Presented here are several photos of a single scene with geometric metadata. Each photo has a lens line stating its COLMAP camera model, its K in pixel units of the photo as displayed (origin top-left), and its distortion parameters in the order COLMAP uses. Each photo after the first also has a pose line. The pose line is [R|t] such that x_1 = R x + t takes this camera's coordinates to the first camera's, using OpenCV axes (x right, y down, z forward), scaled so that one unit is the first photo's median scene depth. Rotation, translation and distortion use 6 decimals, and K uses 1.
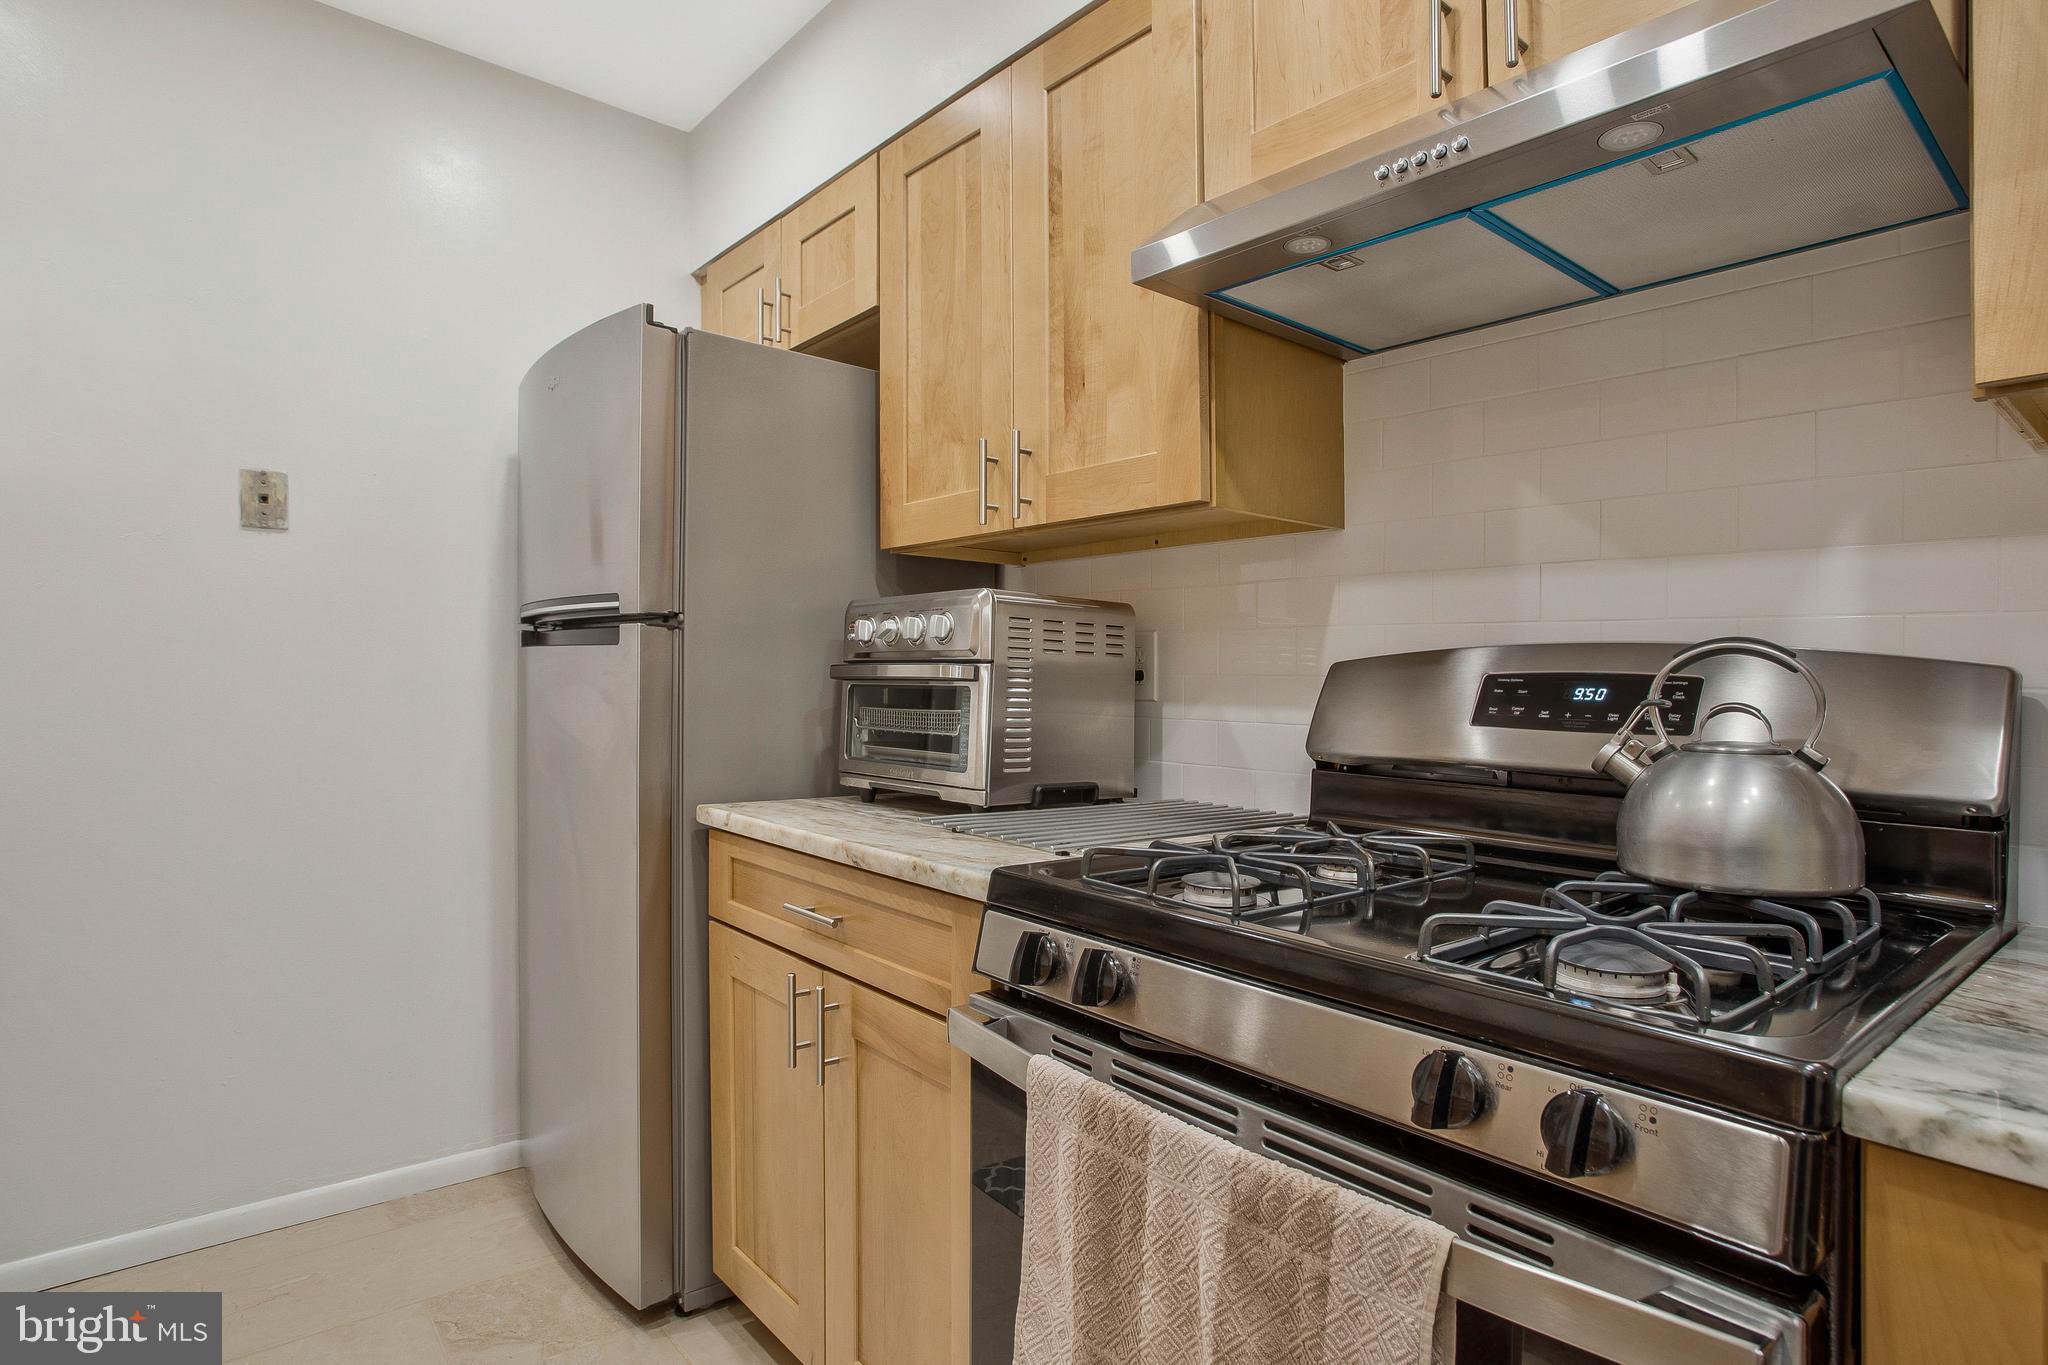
lens RADIAL K [[1054.3, 0, 1025.2], [0, 1054.3, 706.1], [0, 0, 1]] dist [-0.054786, 0.034879]
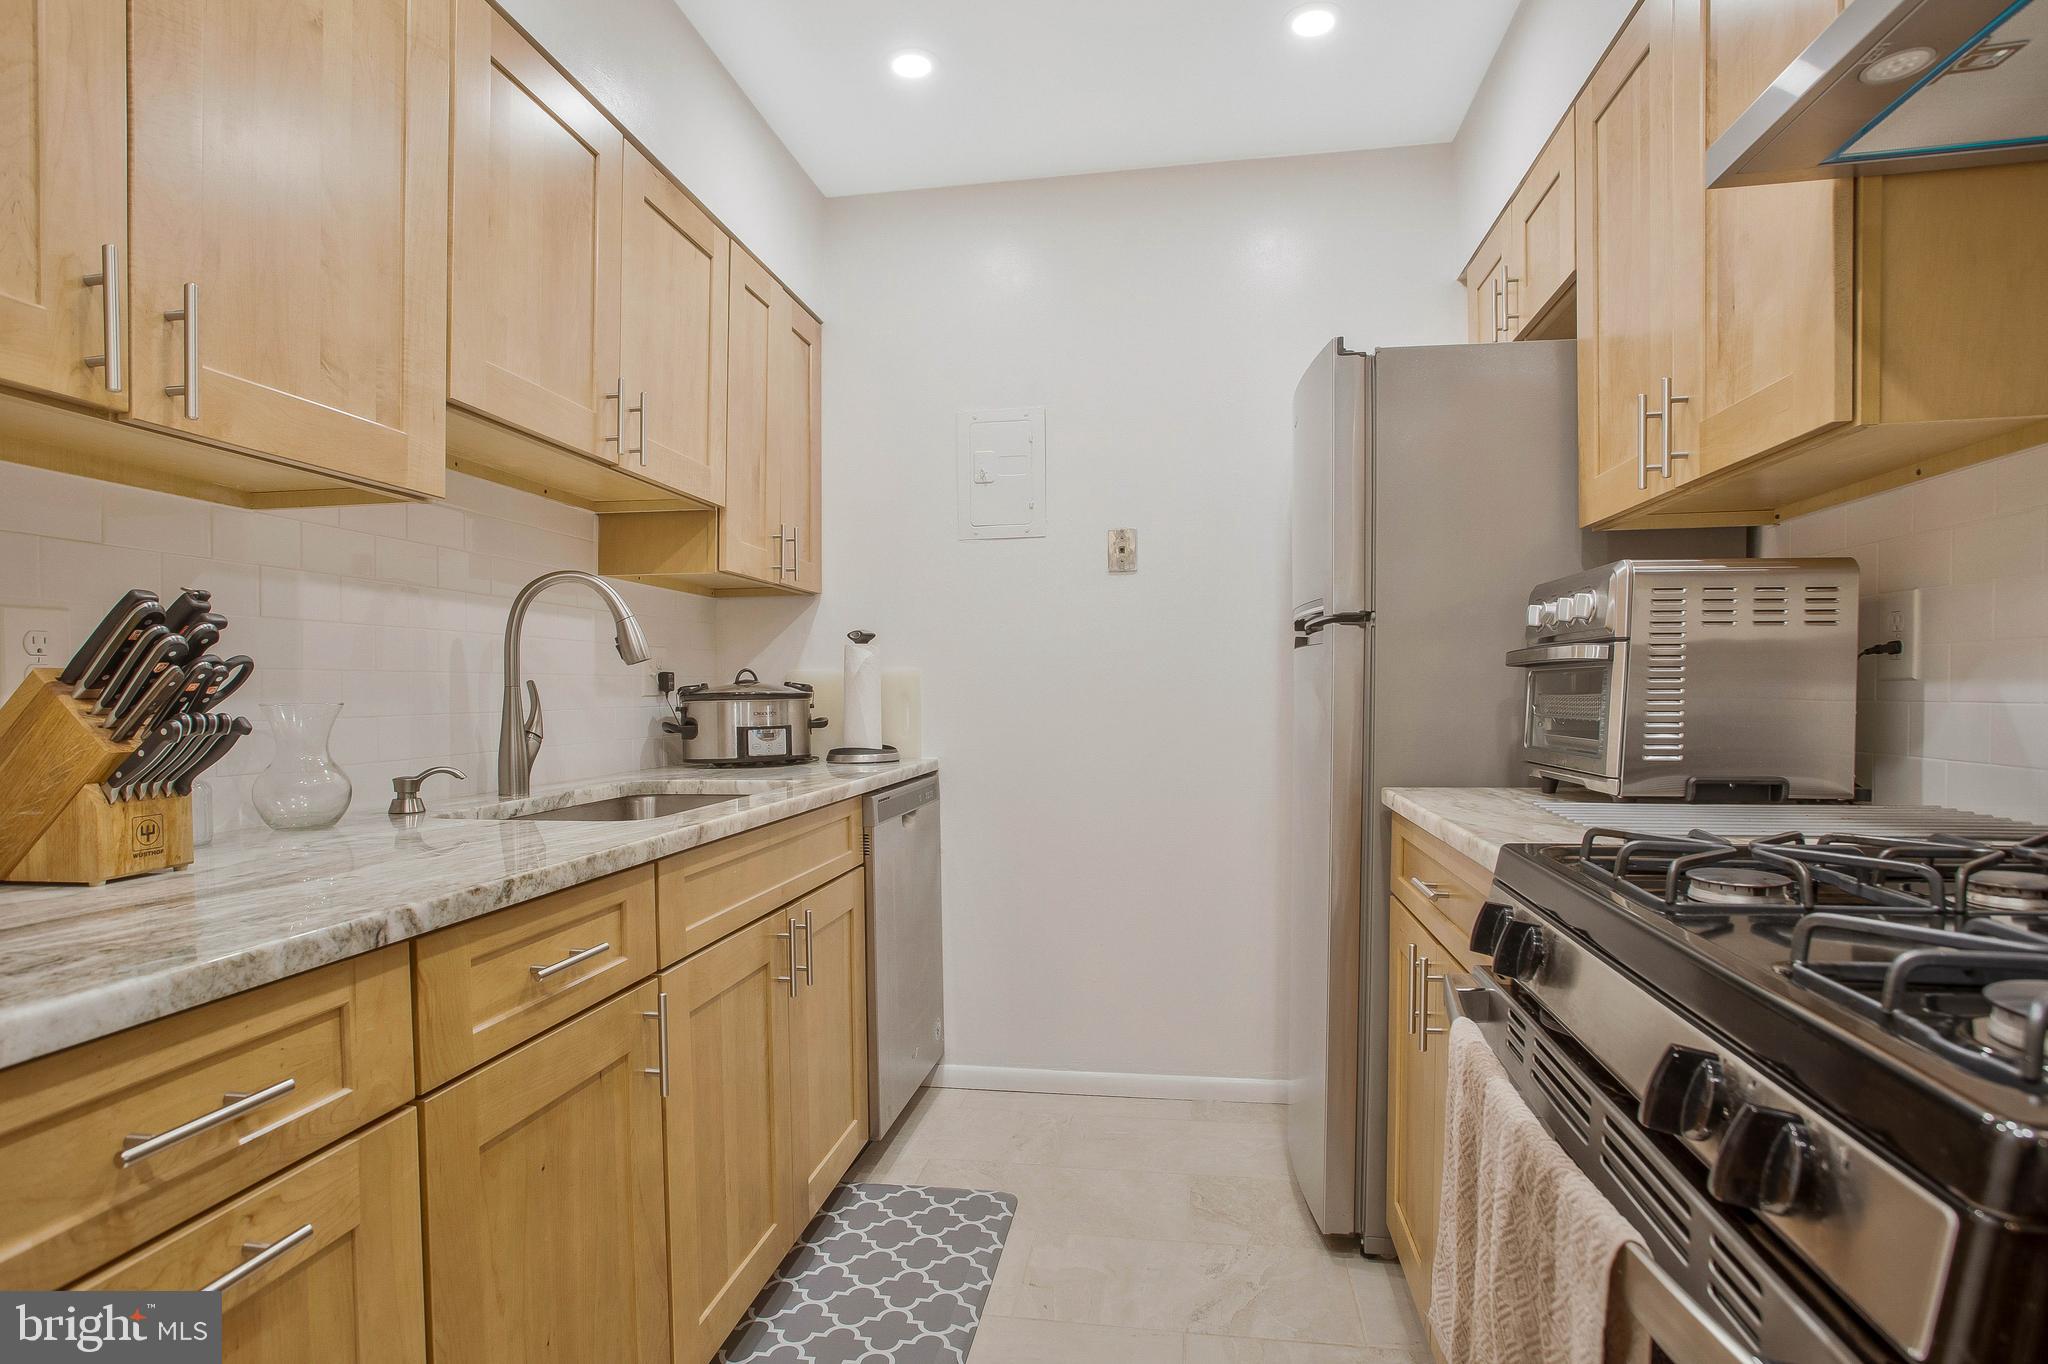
lens RADIAL K [[1066.7, 0, 1035.5], [0, 1066.7, 714.8], [0, 0, 1]] dist [-0.003363, -0.000423]
pose [[0.656606, -0.003231, -0.754227, 0.295145], [0.001218, 0.999994, -0.003224, 0.023329], [0.754232, 0.001198, 0.656606, 0.003148]]
